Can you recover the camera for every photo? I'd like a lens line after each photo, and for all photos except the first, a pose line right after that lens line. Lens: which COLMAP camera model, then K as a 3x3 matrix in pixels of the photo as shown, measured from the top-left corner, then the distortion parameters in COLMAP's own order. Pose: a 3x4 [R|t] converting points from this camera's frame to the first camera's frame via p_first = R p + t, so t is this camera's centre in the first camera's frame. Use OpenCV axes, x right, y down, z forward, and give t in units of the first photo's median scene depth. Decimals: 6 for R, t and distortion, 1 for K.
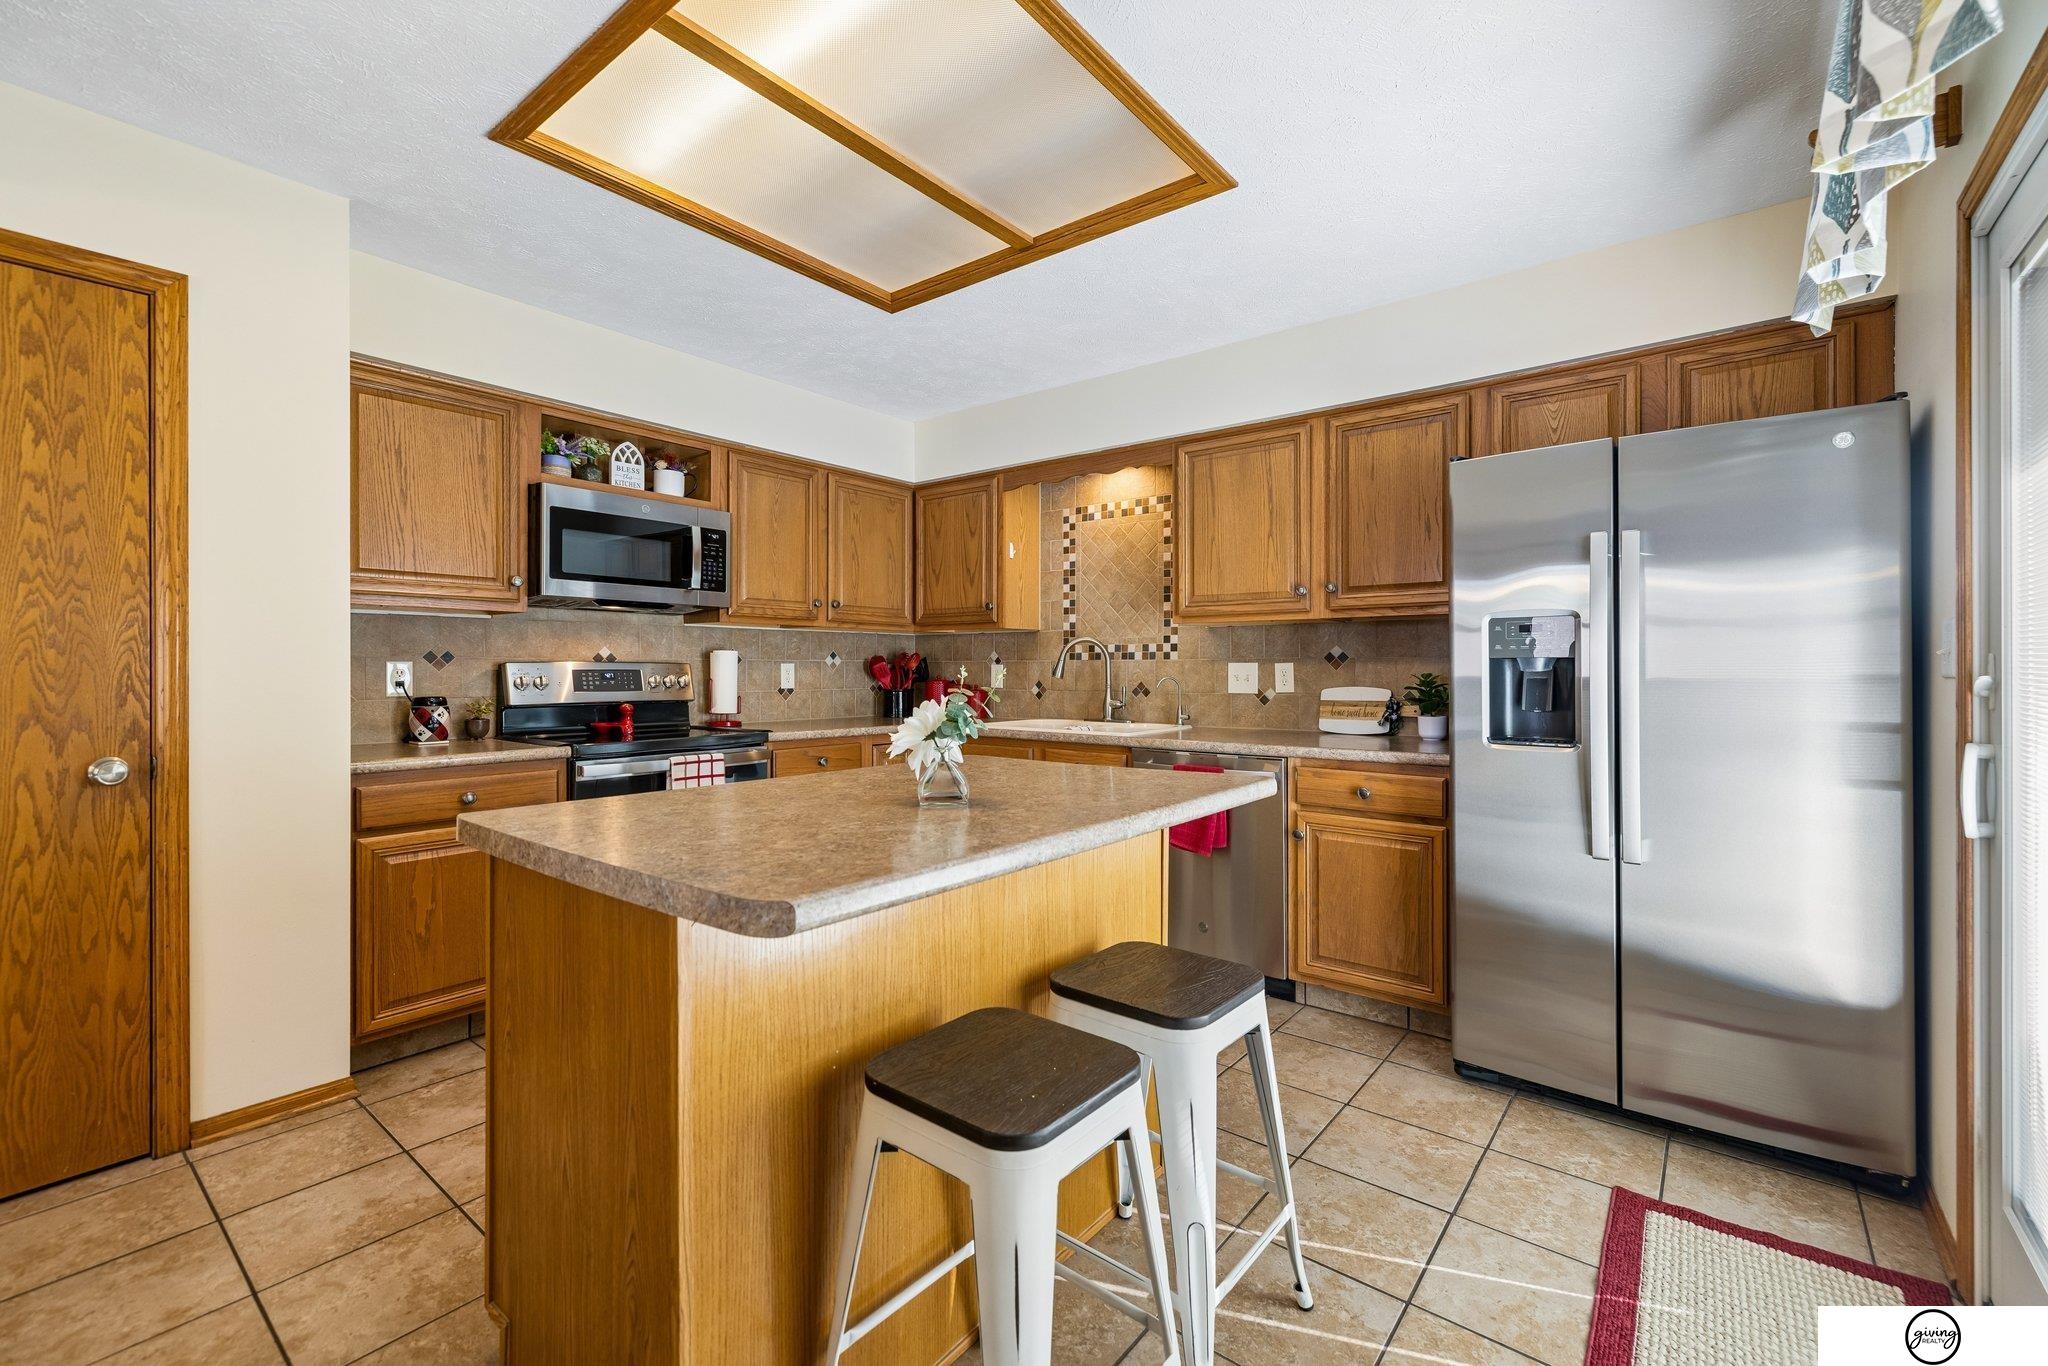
lens RADIAL K [[862.0, 0, 1016.2], [0, 862.0, 673.3], [0, 0, 1]] dist [0.001750, 0.000507]
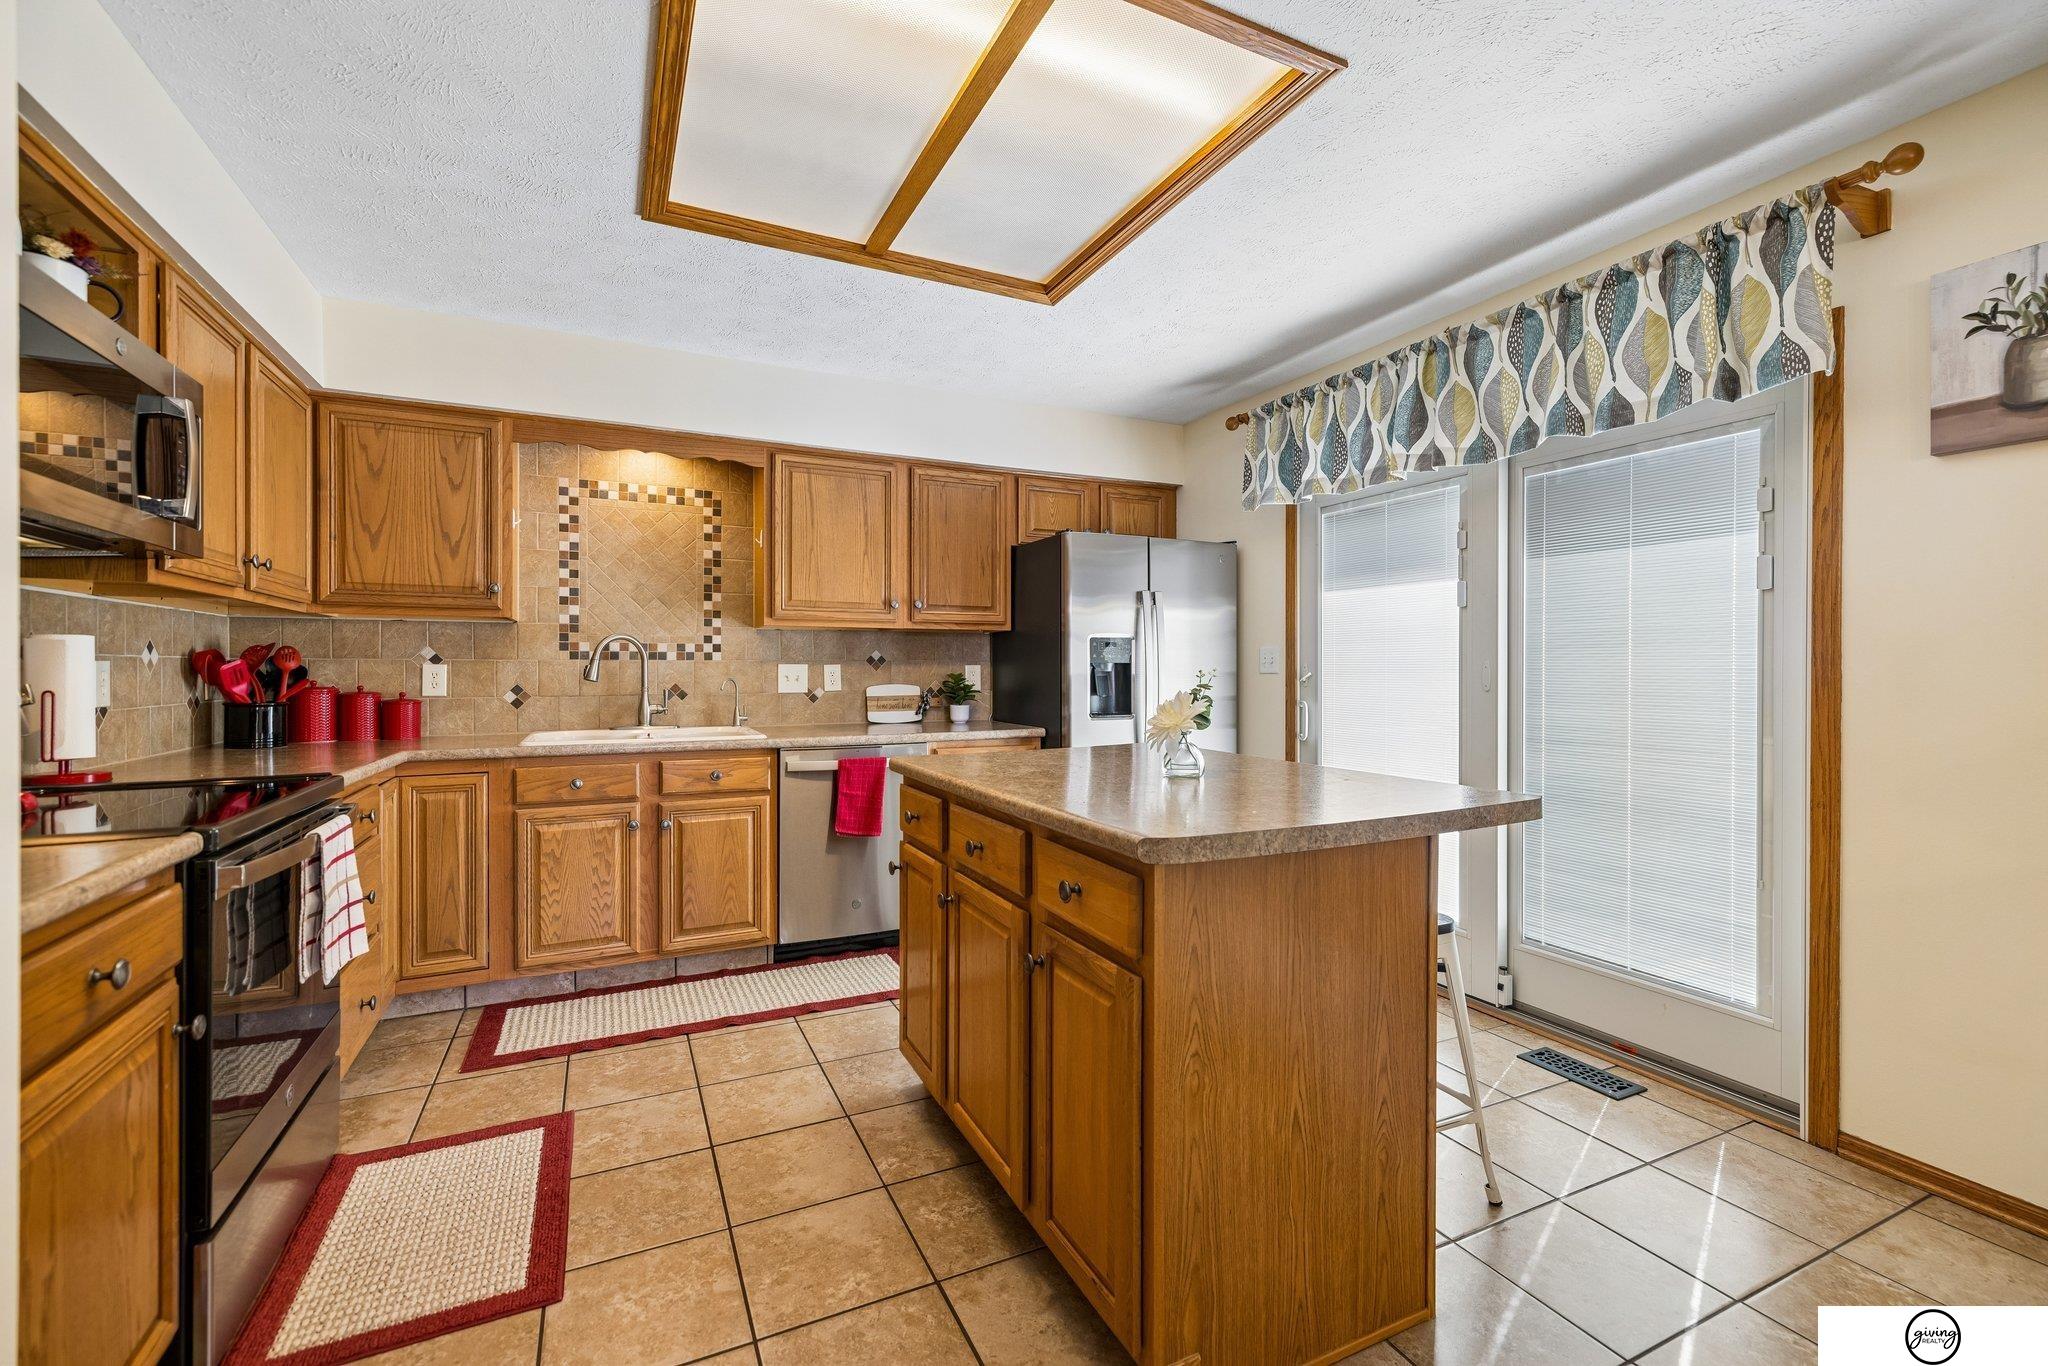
lens RADIAL K [[855.4, 0, 1010.4], [0, 855.4, 674.6], [0, 0, 1]] dist [-0.001560, 0.000084]
pose [[0.433578, -0.006774, 0.901091, -0.546879], [0.004672, 0.999975, 0.005269, -0.003488], [-0.901104, 0.001926, 0.433599, 0.277938]]
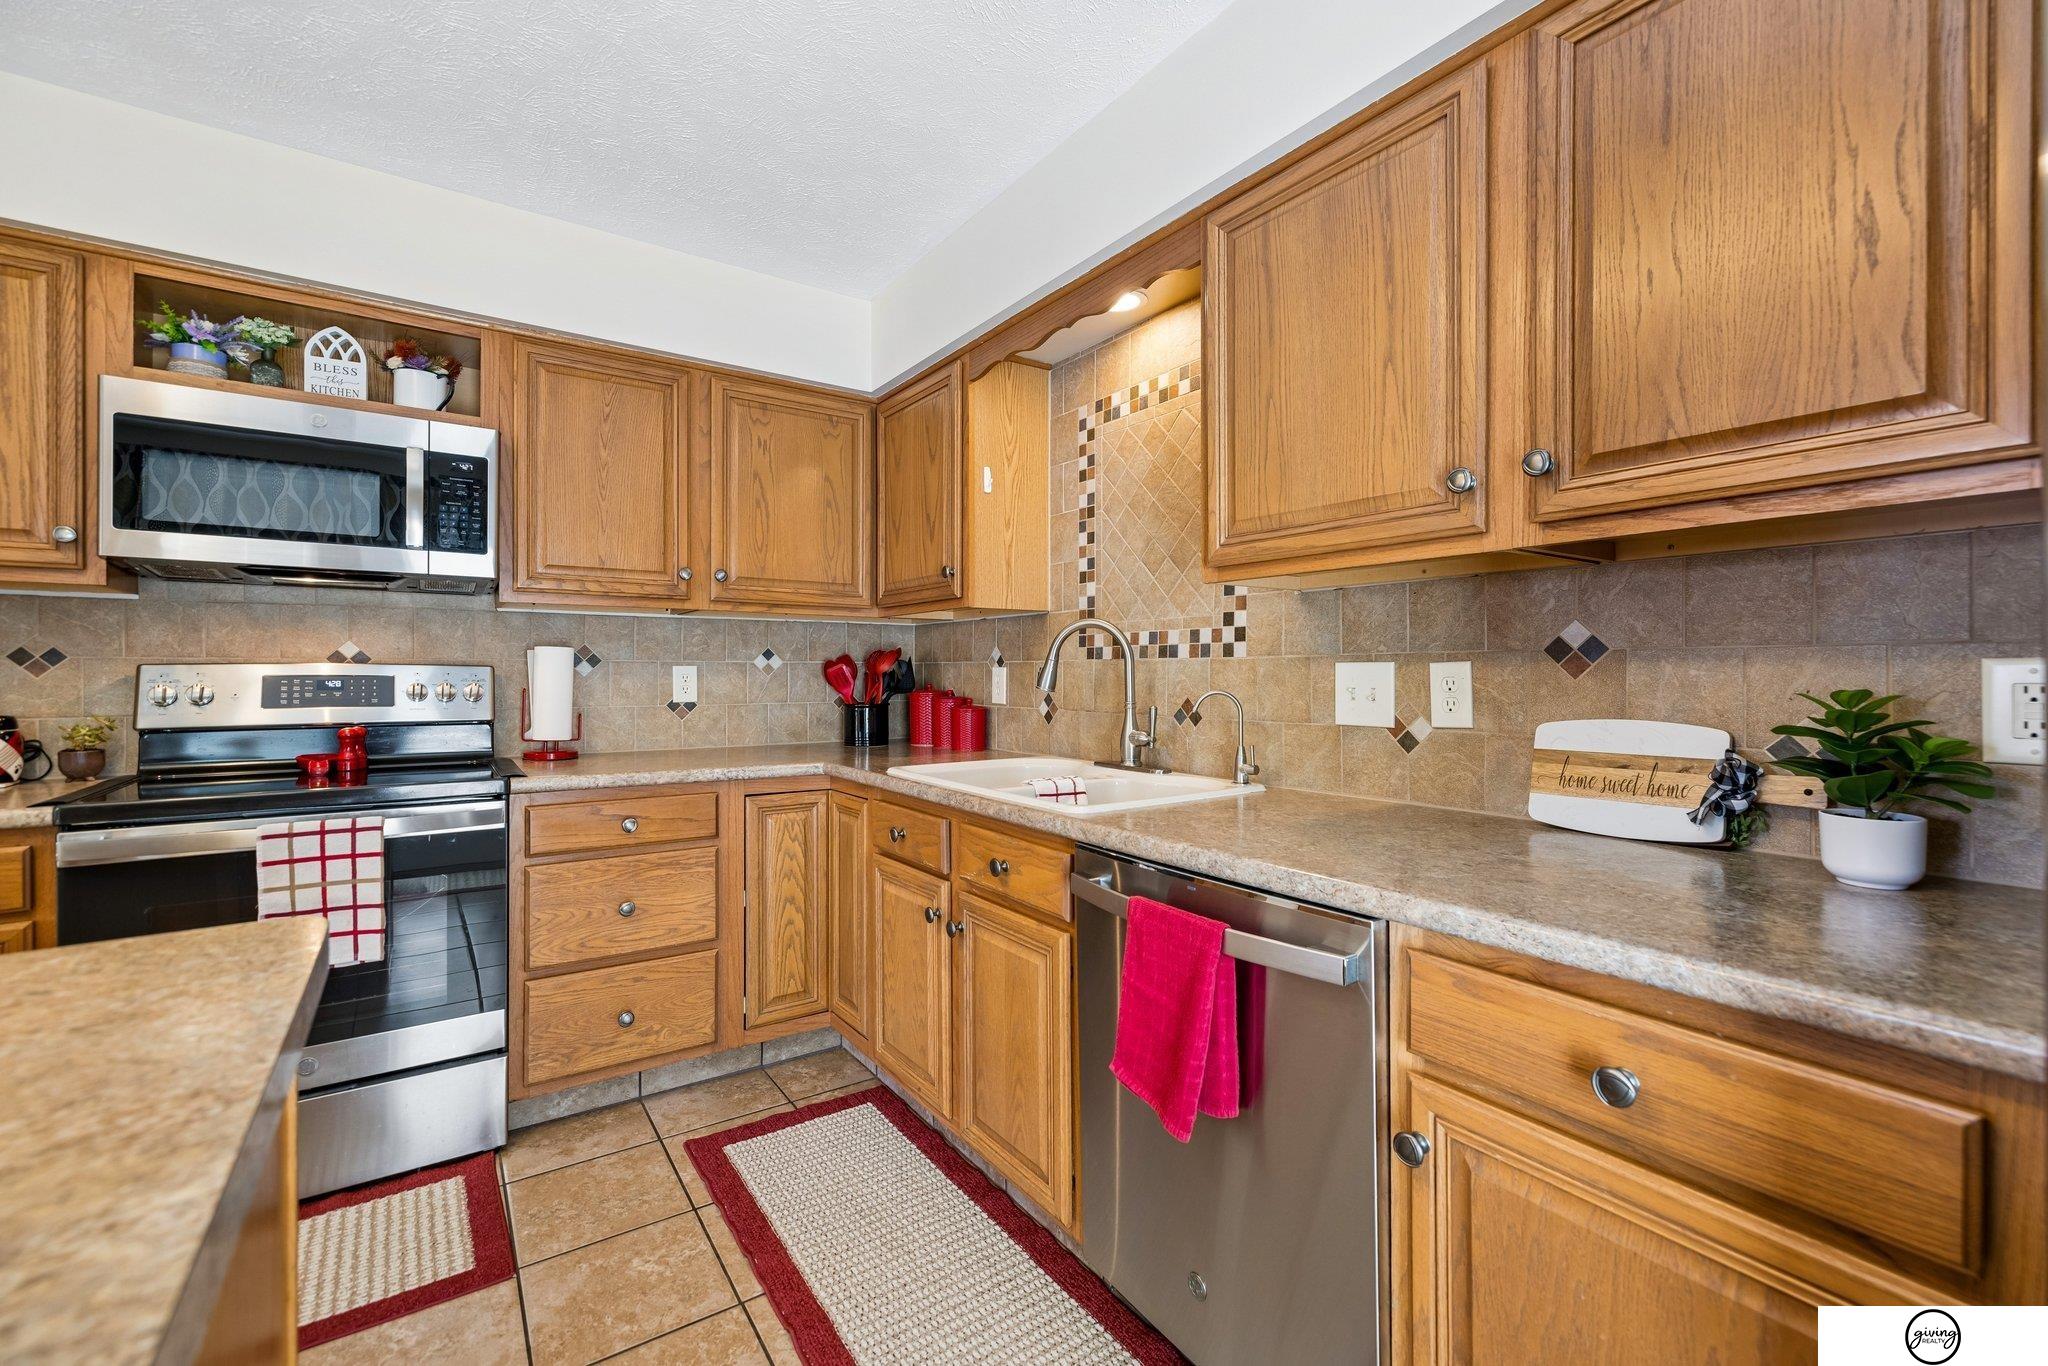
lens RADIAL K [[862.0, 0, 1016.2], [0, 862.0, 673.3], [0, 0, 1]] dist [0.001750, 0.000507]
pose [[0.958461, 0.000982, -0.285222, 0.201740], [-0.002321, 0.999988, -0.004355, -0.003423], [0.285214, 0.004836, 0.958452, 0.454687]]
